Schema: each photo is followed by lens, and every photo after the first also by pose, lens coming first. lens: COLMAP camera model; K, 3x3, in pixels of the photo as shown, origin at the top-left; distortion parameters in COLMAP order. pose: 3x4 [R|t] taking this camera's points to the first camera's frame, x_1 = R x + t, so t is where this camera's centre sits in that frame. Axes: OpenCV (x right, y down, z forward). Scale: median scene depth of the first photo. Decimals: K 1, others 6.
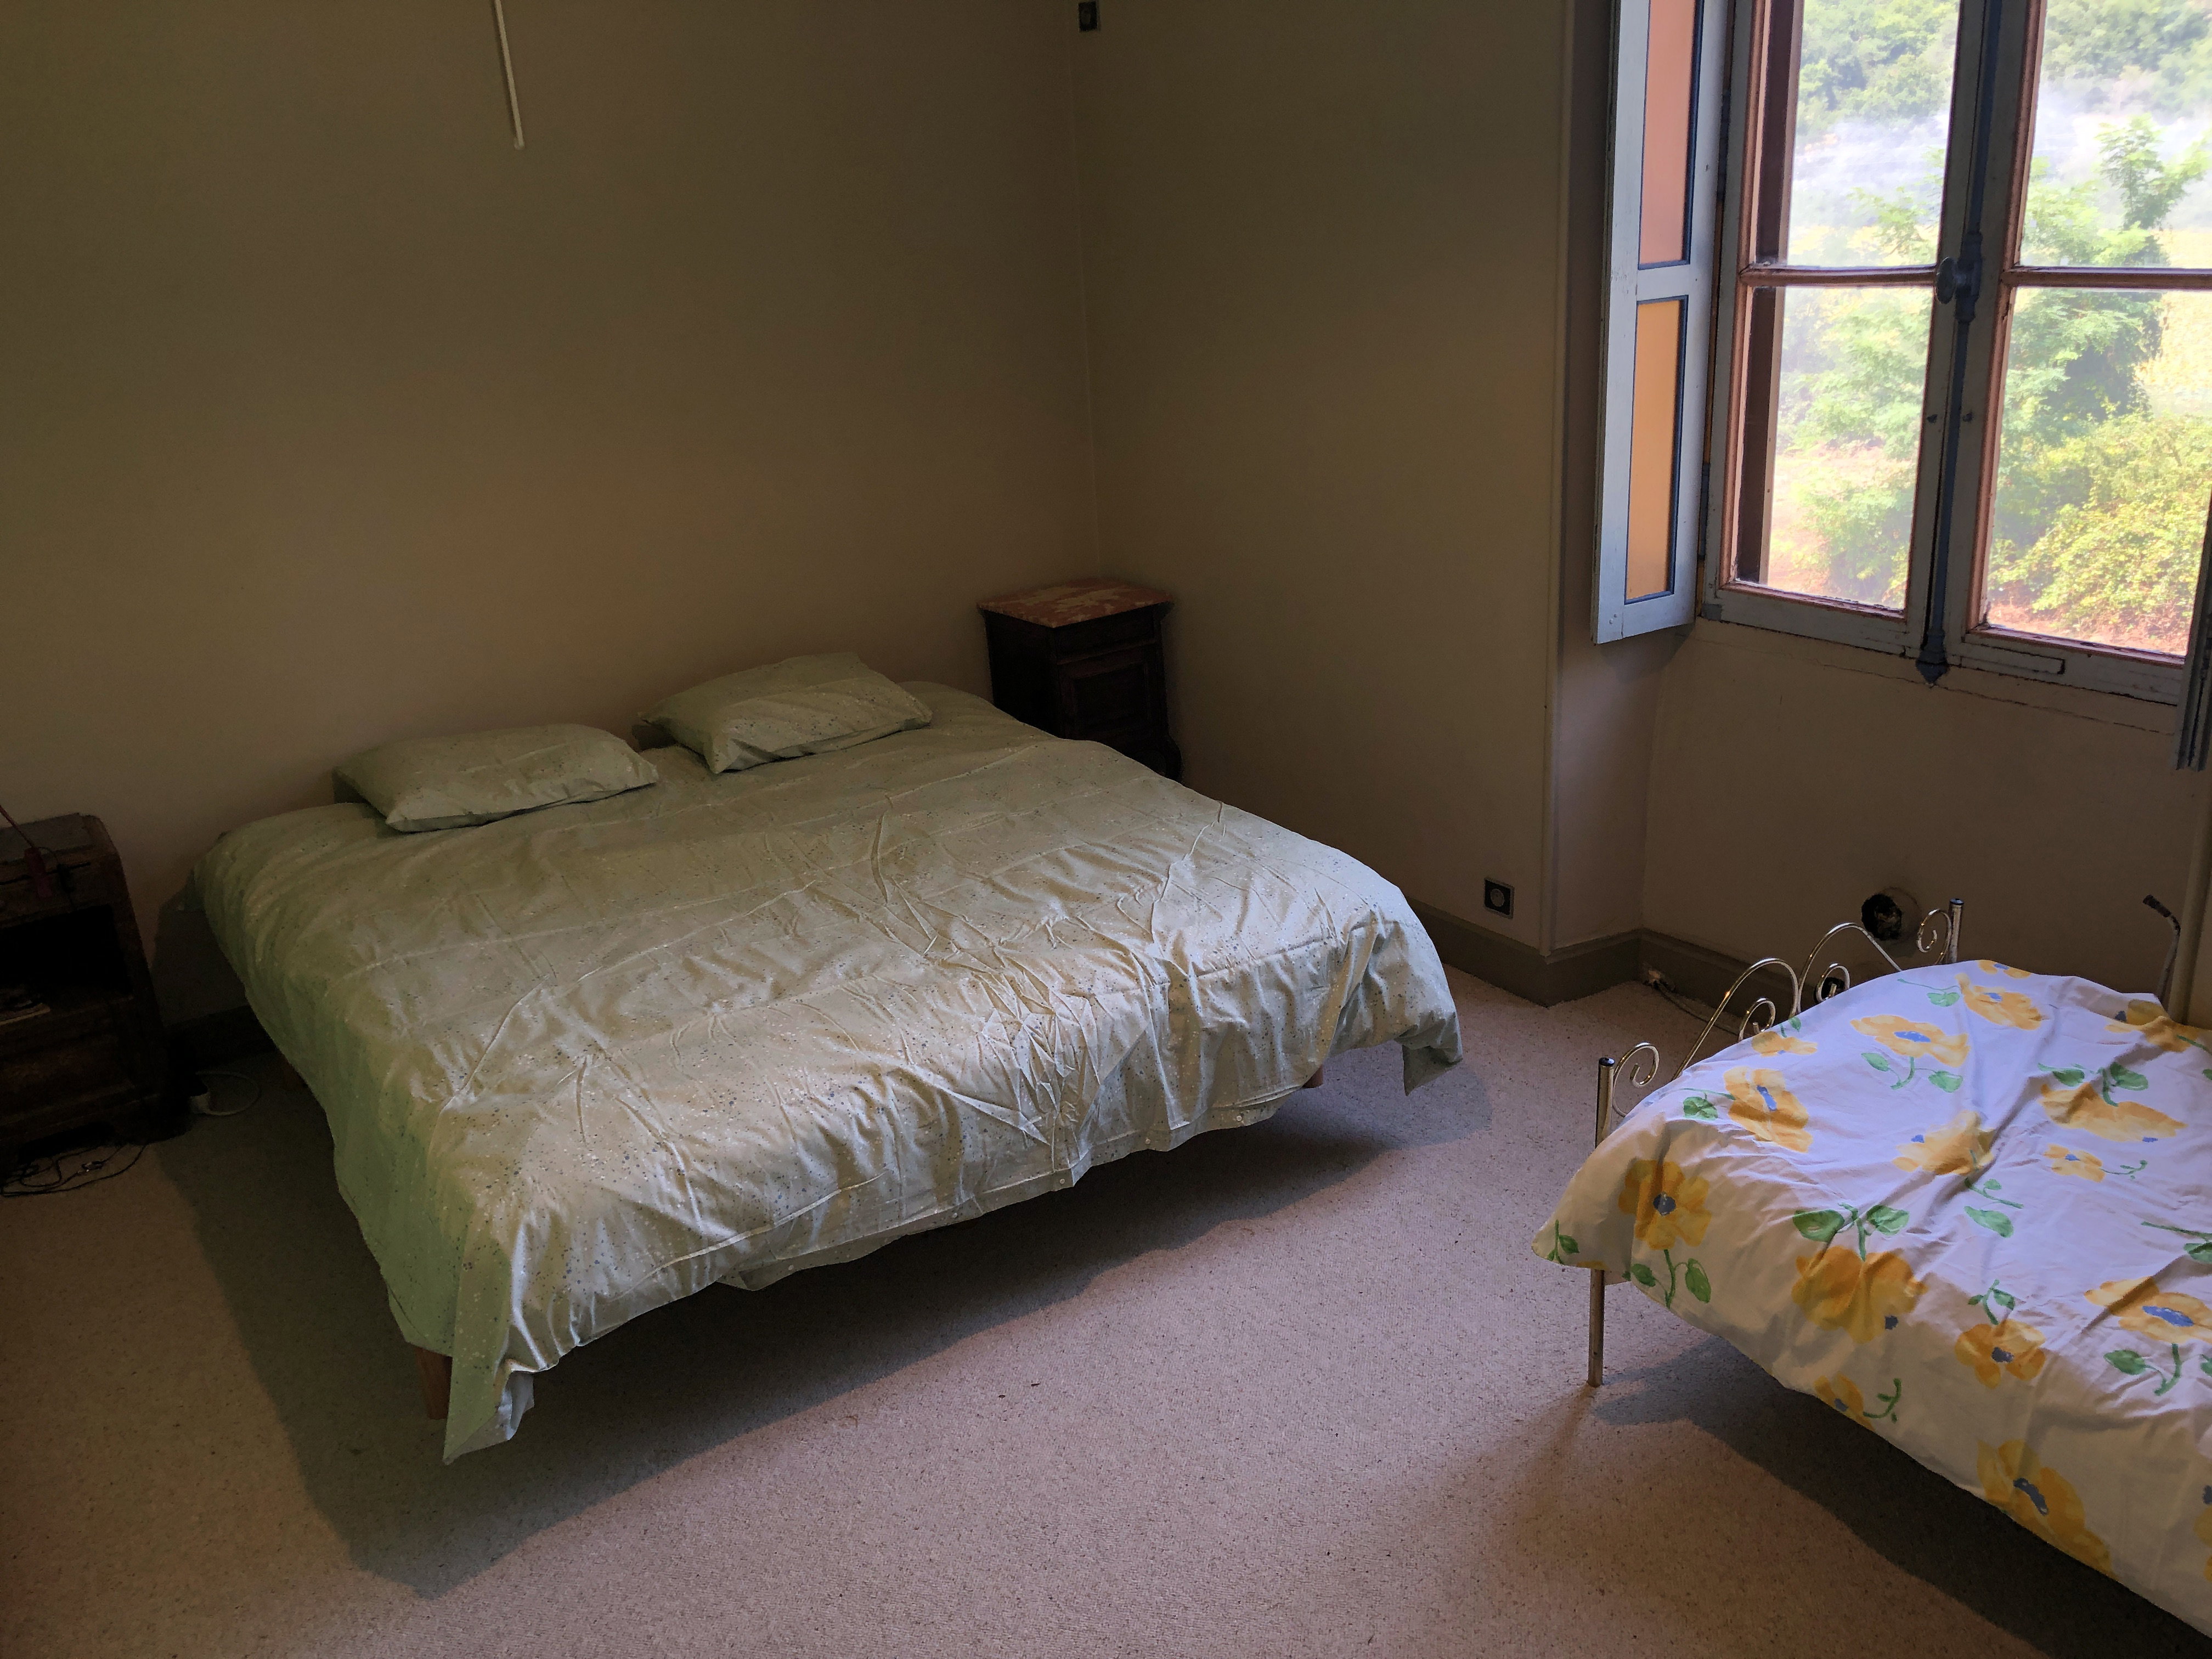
lens RADIAL K [[1813.9, 0, 1107.6], [0, 1813.9, 819.9], [0, 0, 1]] dist [0.043760, -0.007971]
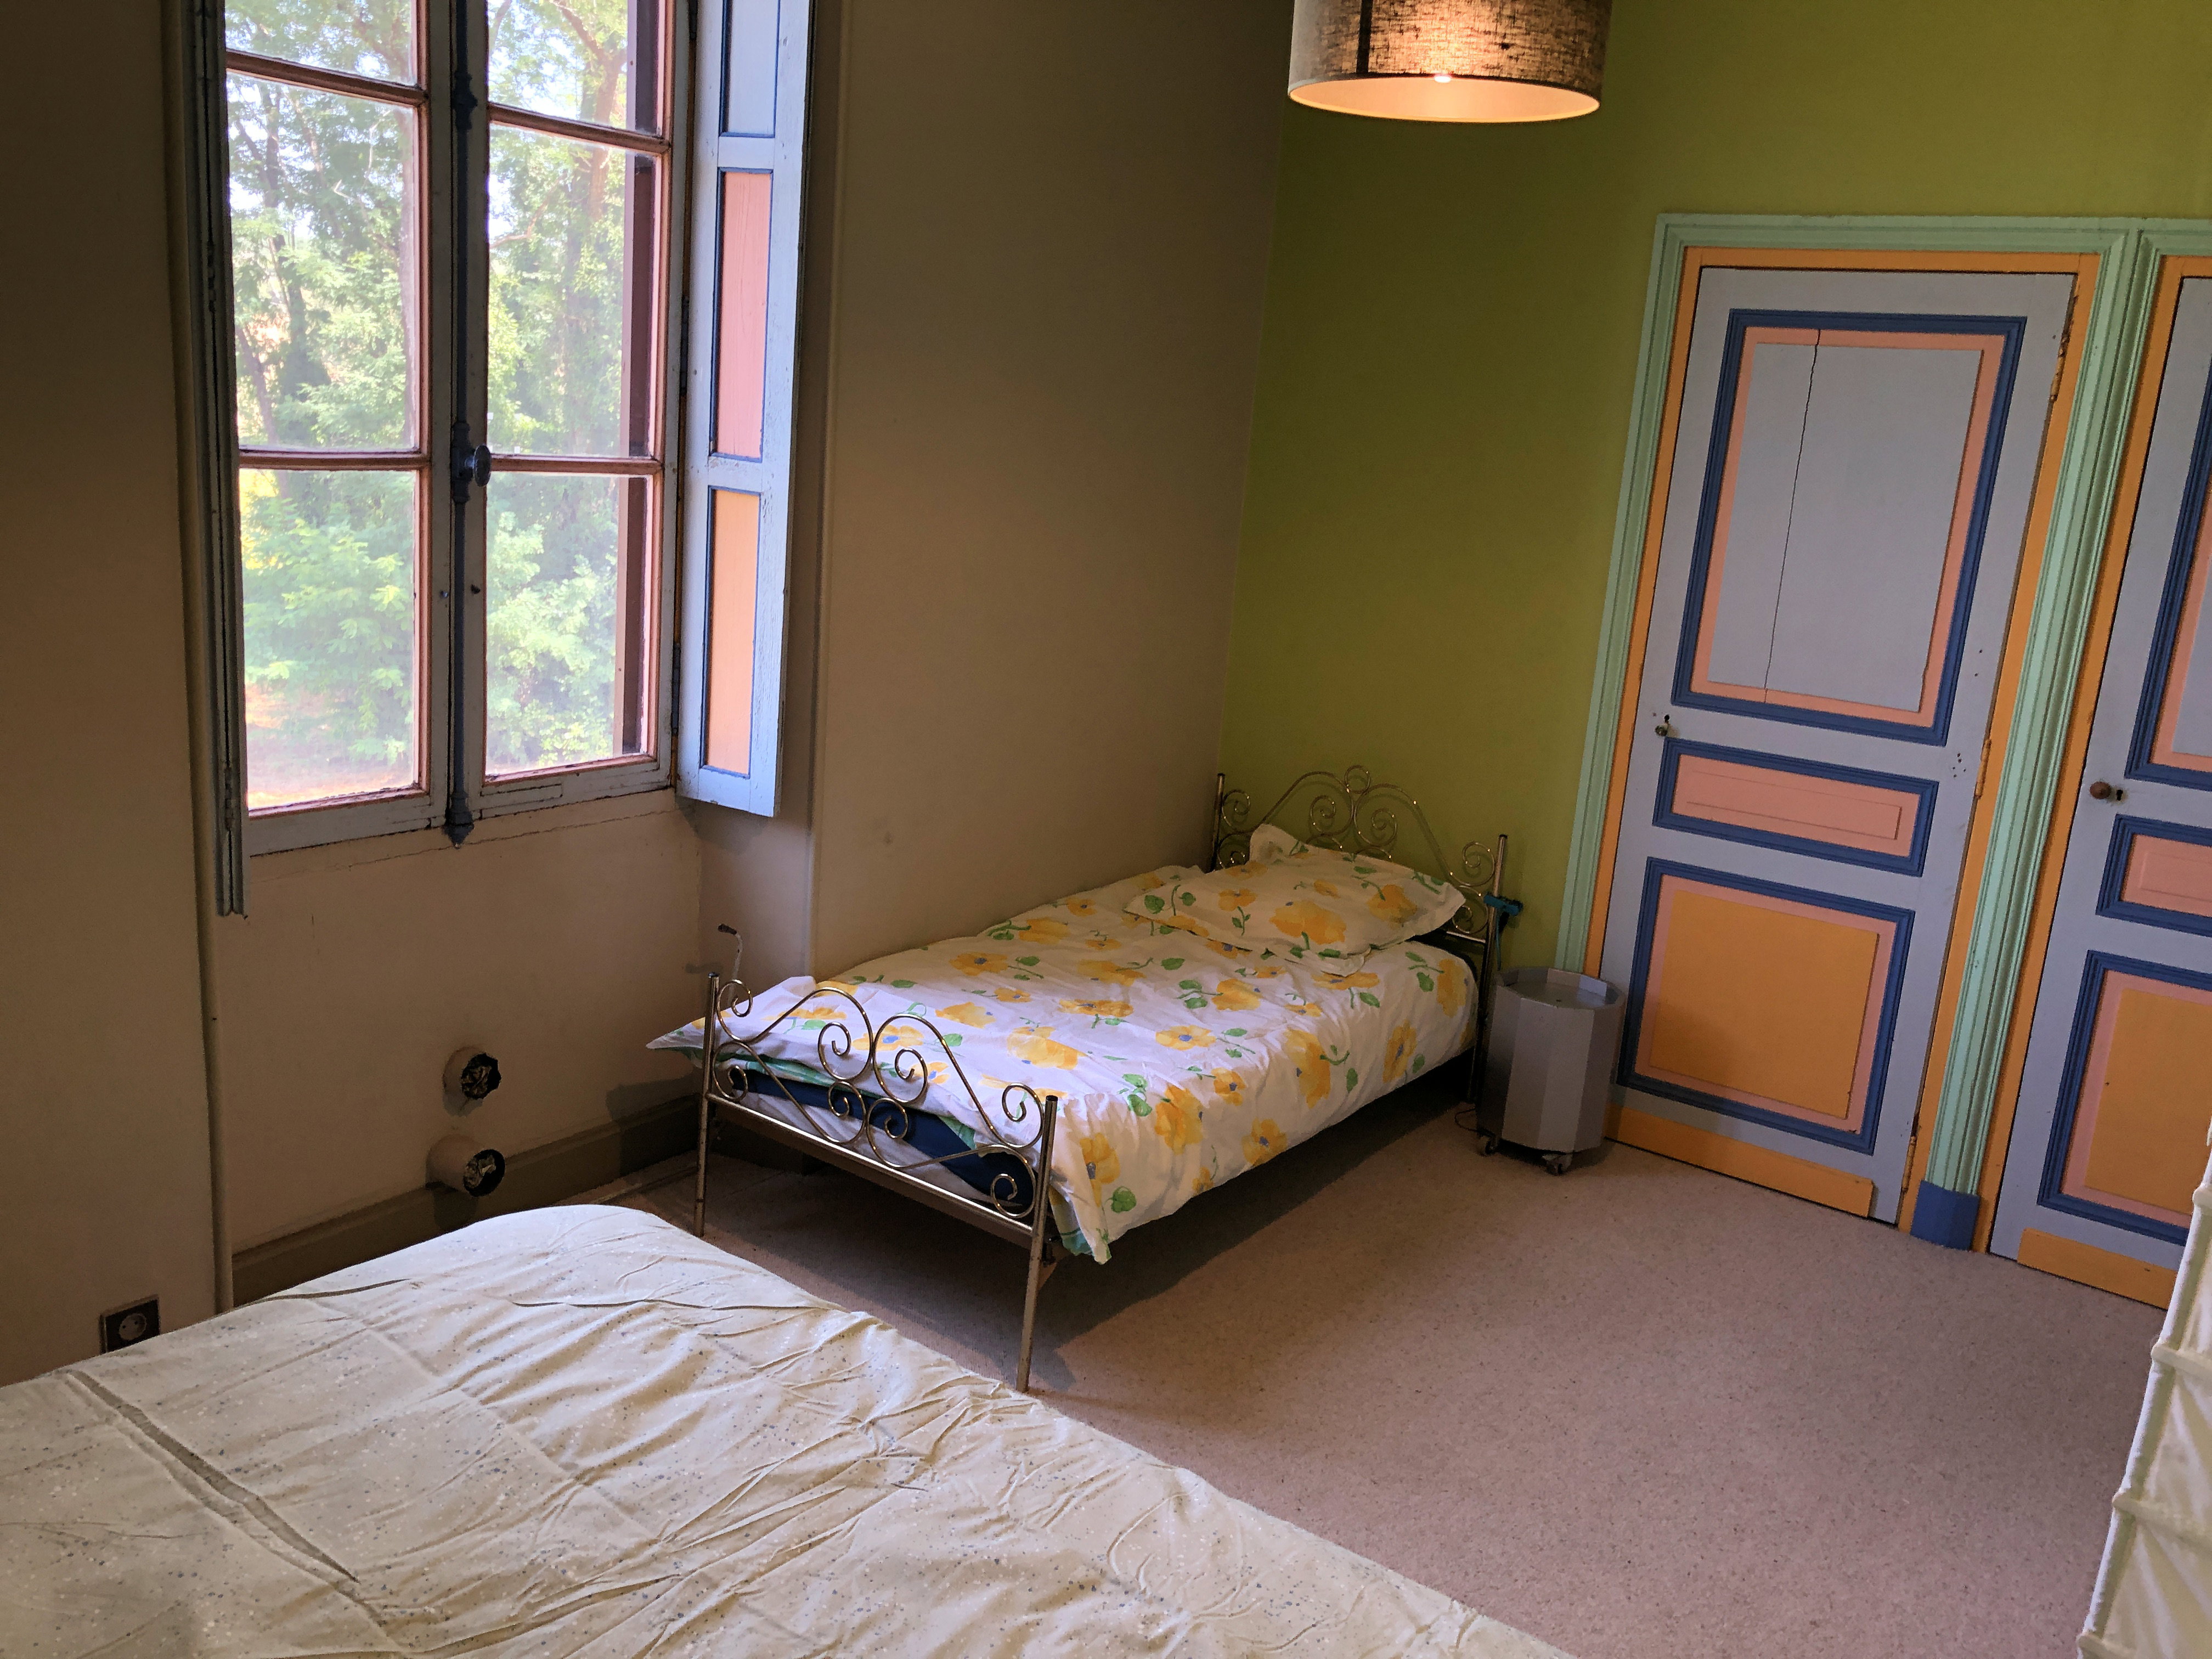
lens RADIAL K [[1813.9, 0, 1106.7], [0, 1813.9, 834.0], [0, 0, 1]] dist [0.043760, -0.007971]
pose [[-0.354535, -0.190806, 0.915368, -0.631836], [0.252431, 0.923078, 0.290184, -0.288974], [-0.900324, 0.333947, -0.279098, 0.959667]]
